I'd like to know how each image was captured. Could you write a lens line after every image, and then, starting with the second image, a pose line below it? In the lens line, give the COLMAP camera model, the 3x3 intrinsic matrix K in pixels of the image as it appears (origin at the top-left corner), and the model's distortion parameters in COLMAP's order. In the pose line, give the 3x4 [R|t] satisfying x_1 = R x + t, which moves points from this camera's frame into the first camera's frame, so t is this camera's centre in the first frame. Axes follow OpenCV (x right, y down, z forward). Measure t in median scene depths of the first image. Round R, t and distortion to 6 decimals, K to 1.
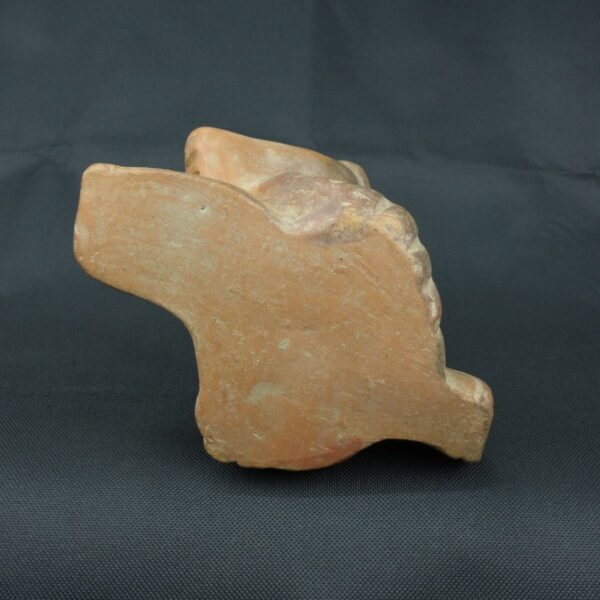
lens RADIAL K [[621.6, 0, 300.0], [0, 621.6, 300.0], [0, 0, 1]] dist [0.008190, 0.000332]
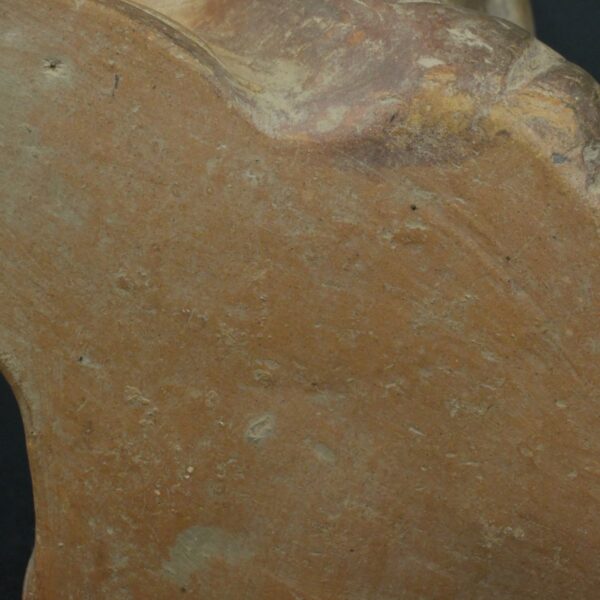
lens RADIAL K [[1940.8, 0, 300.0], [0, 1940.8, 300.0], [0, 0, 1]] dist [0.030544, -0.098558]
pose [[0.999238, 0.022664, -0.031783, 0.035717], [-0.022292, 0.999679, 0.012000, -0.021446], [0.032044, -0.011282, 0.999423, -0.185761]]
